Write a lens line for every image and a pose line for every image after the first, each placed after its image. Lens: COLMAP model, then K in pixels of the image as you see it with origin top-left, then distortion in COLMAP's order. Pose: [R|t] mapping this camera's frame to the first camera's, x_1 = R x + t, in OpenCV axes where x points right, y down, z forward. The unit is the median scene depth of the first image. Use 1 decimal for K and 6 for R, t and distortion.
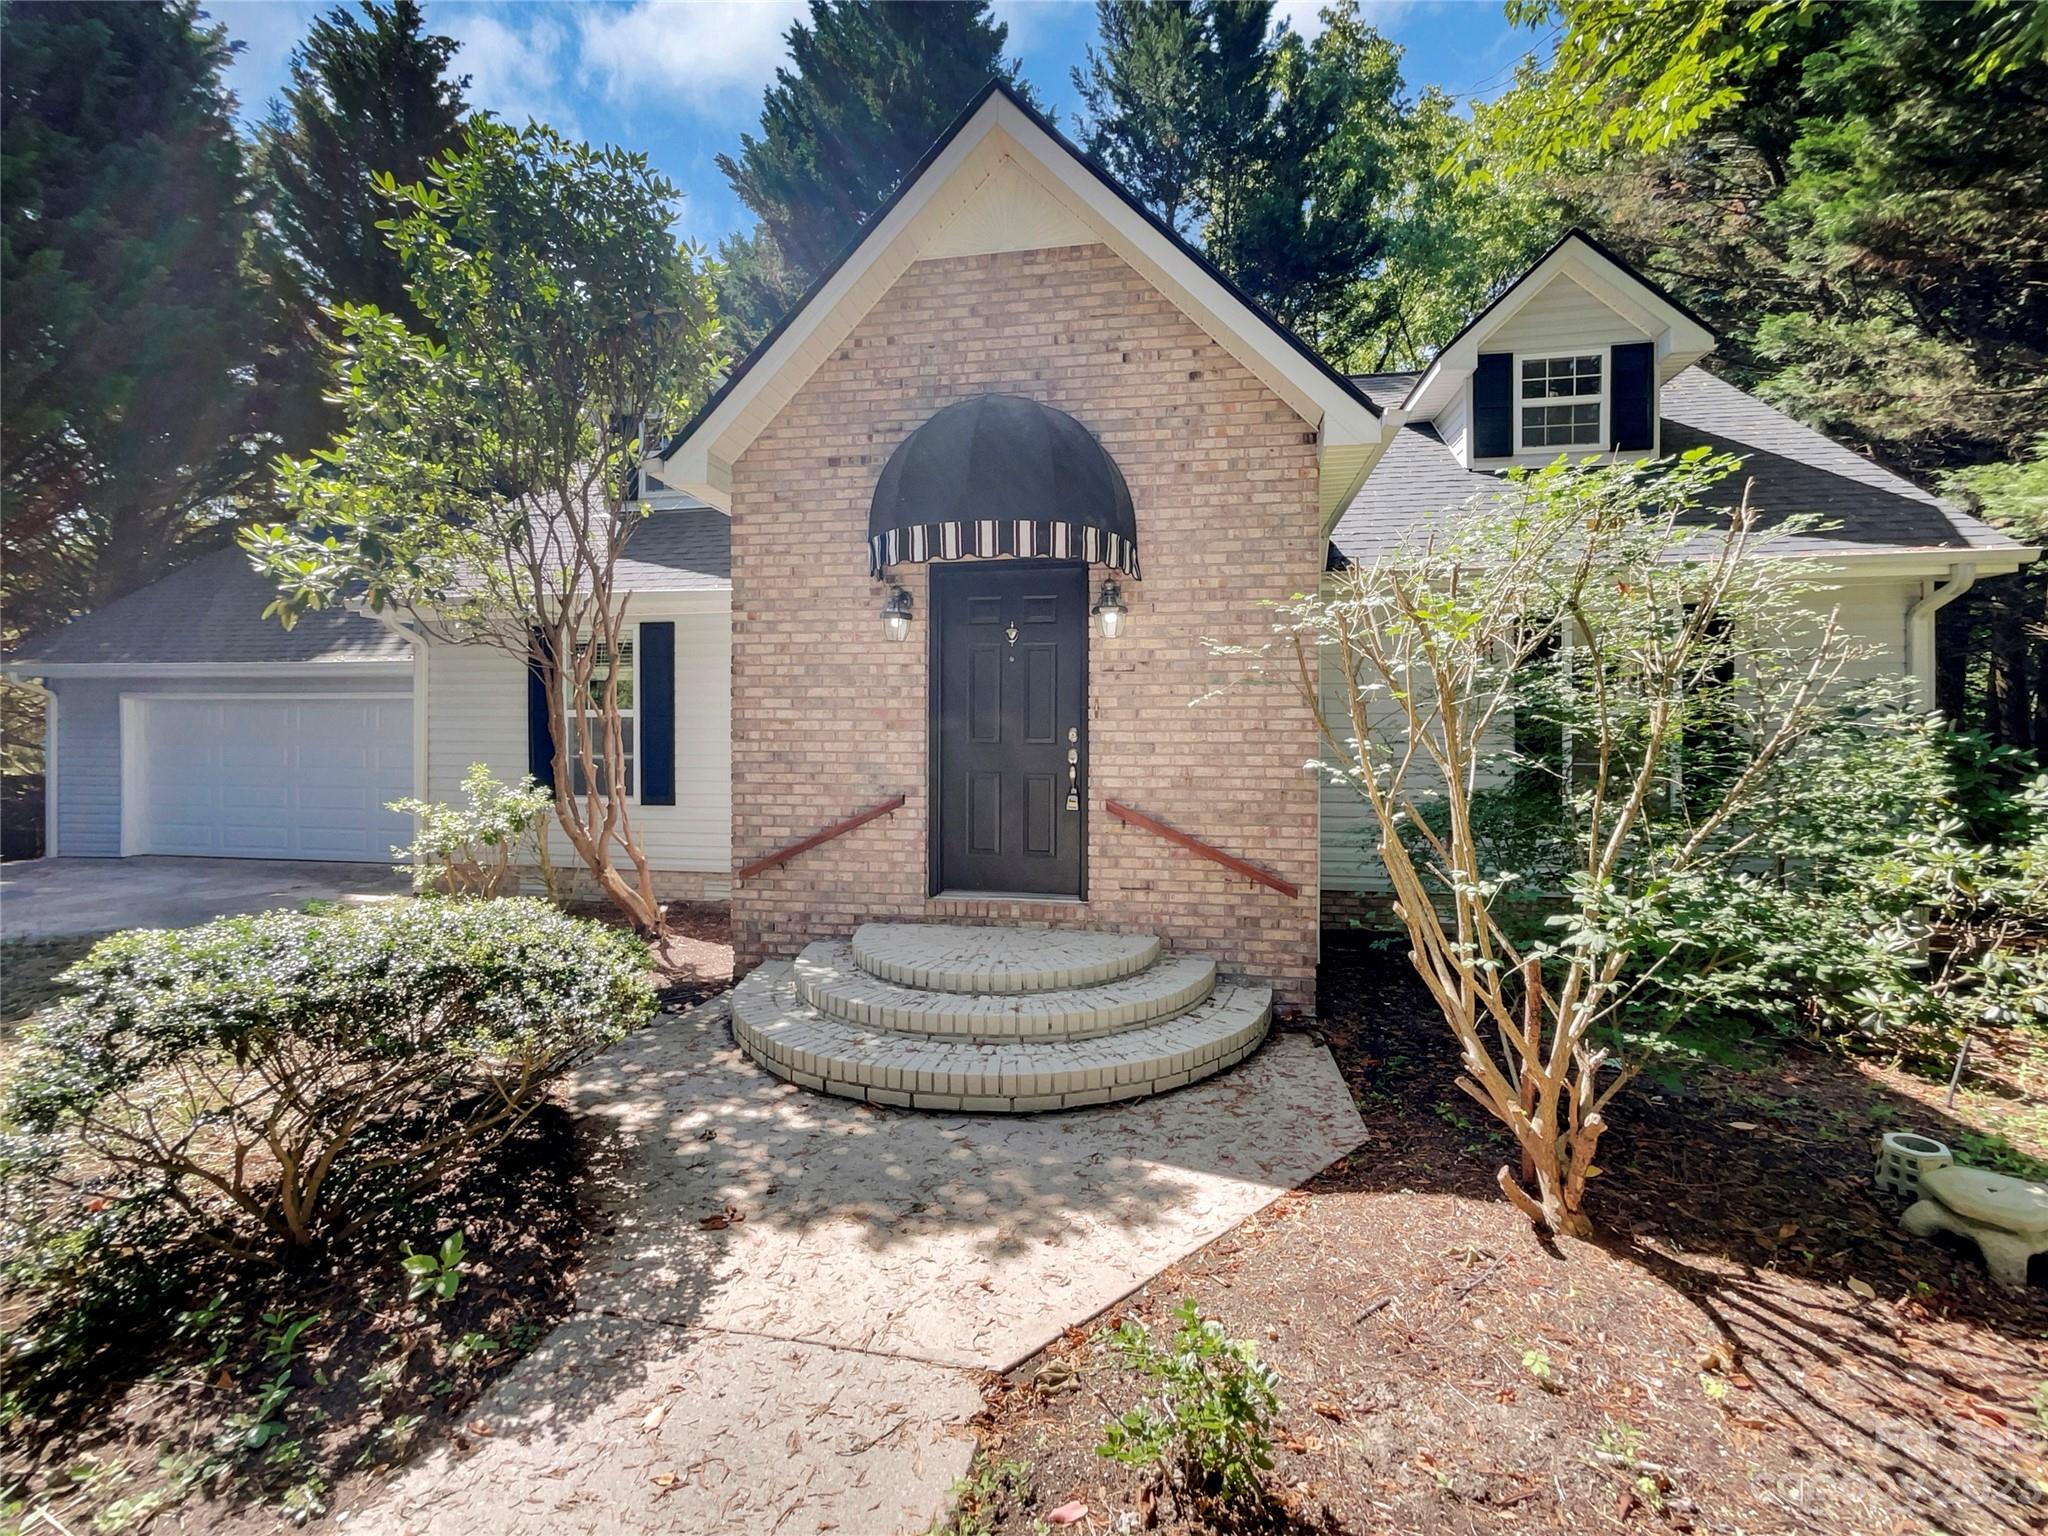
lens RADIAL K [[835.3, 0, 1024.0], [0, 835.3, 768.0], [0, 0, 1]] dist [0.000017, 0.000242]
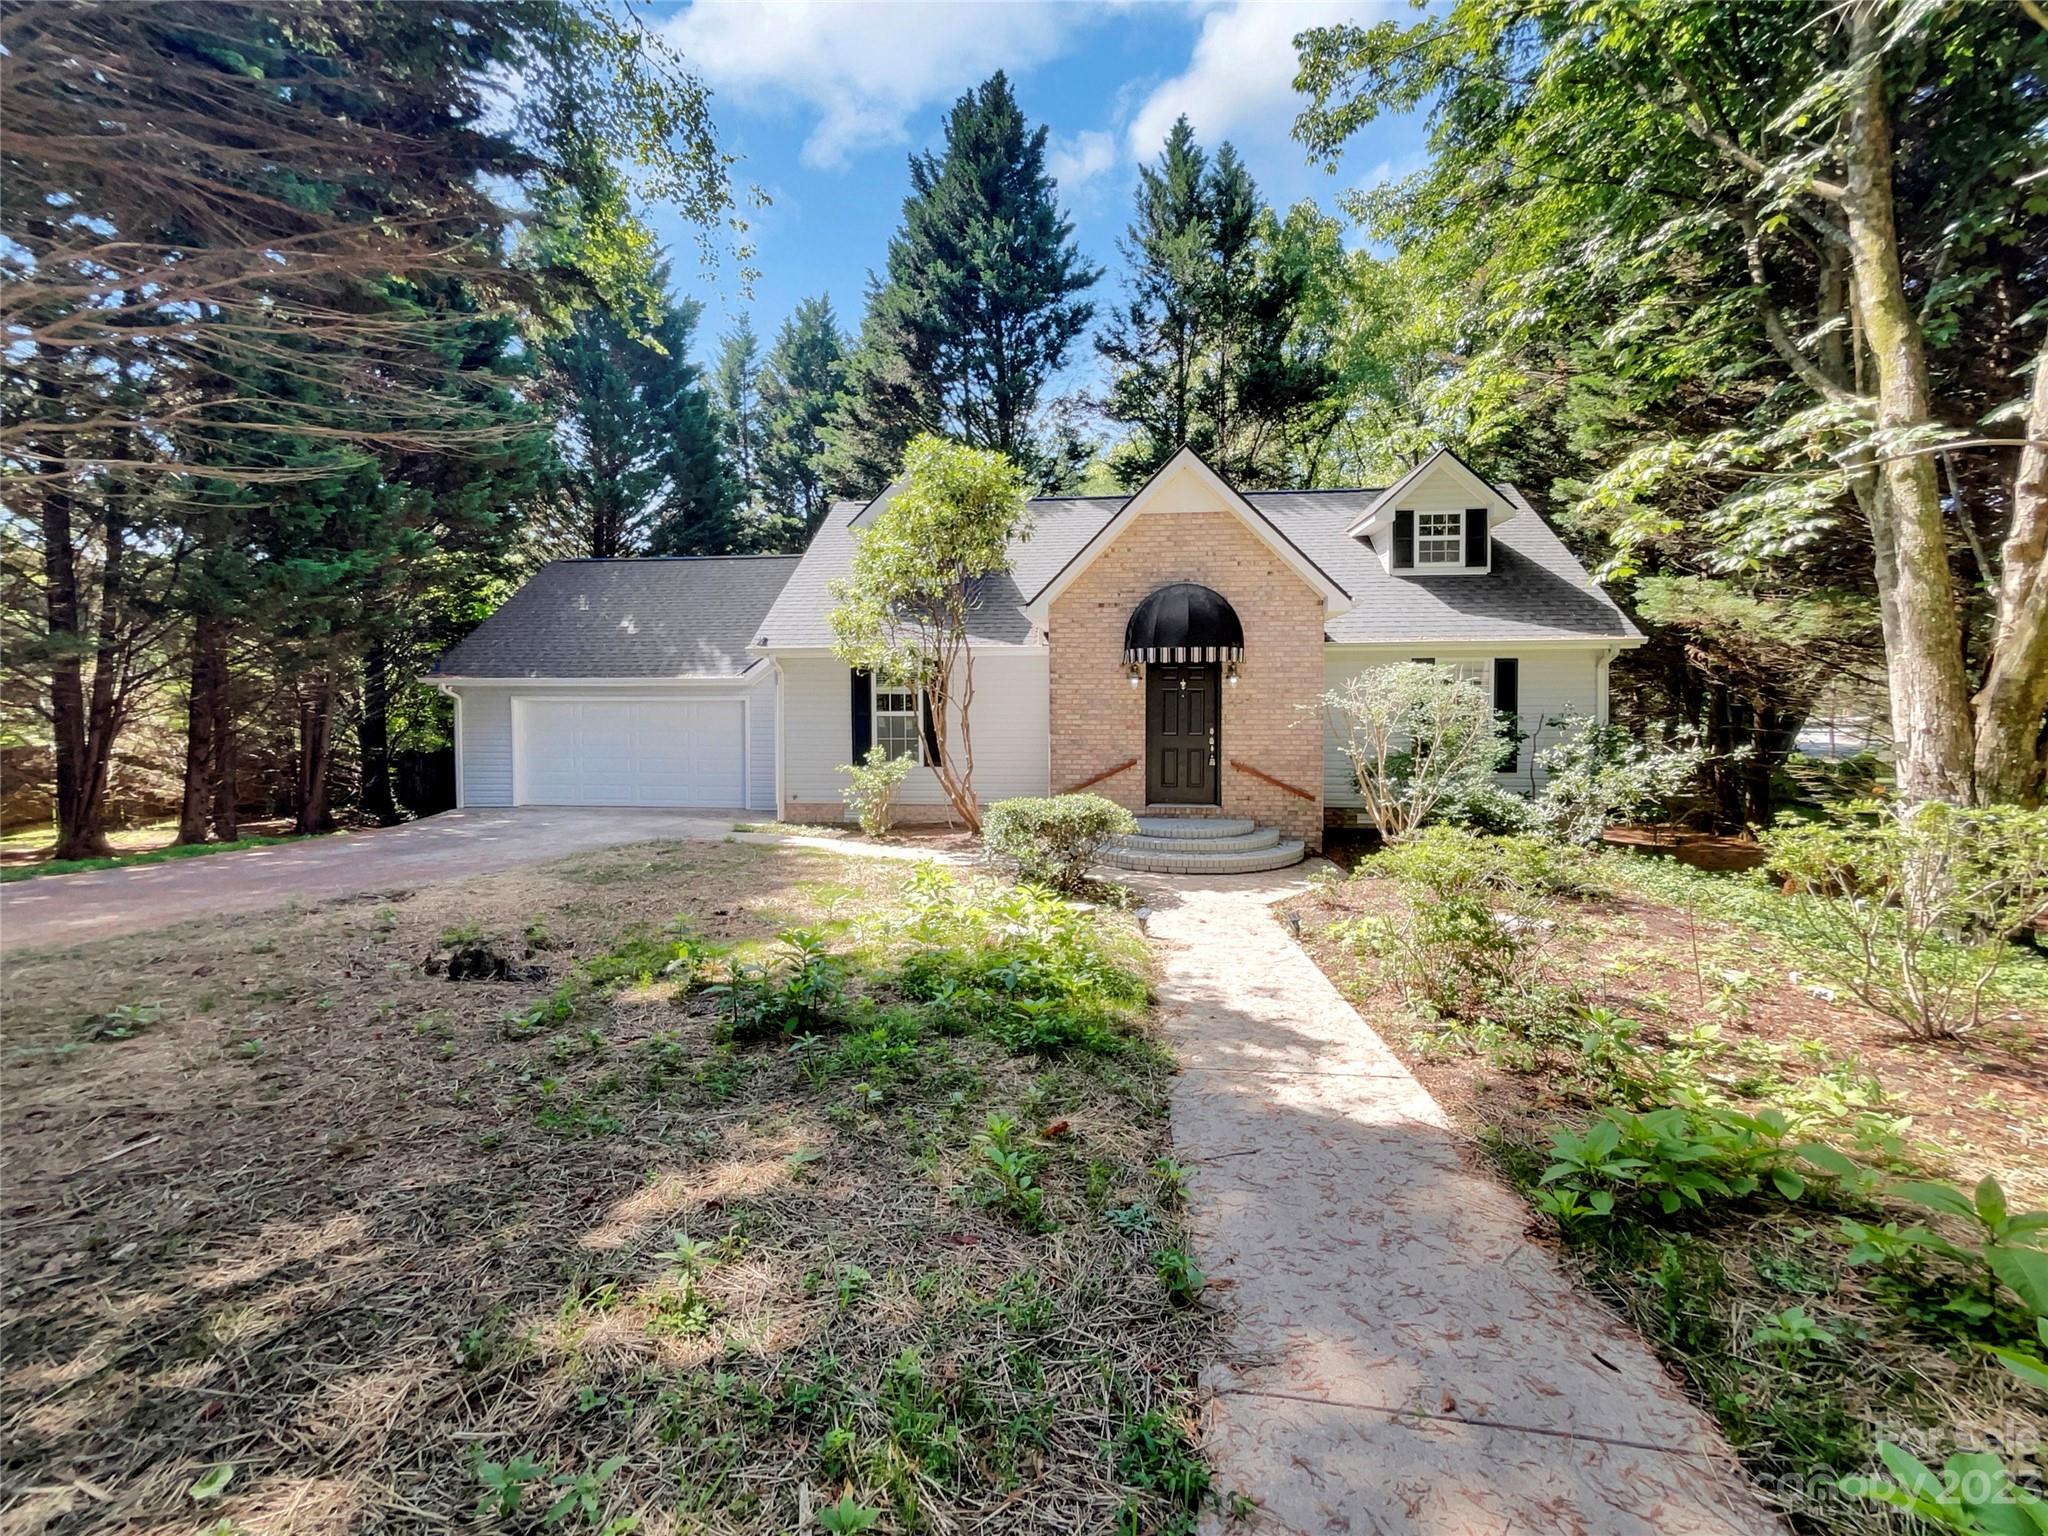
lens RADIAL K [[817.1, 0, 1013.1], [0, 817.1, 757.4], [0, 0, 1]] dist [-0.001486, -0.000034]
pose [[0.998715, -0.010369, 0.049598, -0.572165], [0.008754, 0.999428, 0.032662, -0.044997], [-0.049908, -0.032185, 0.998235, -1.126759]]
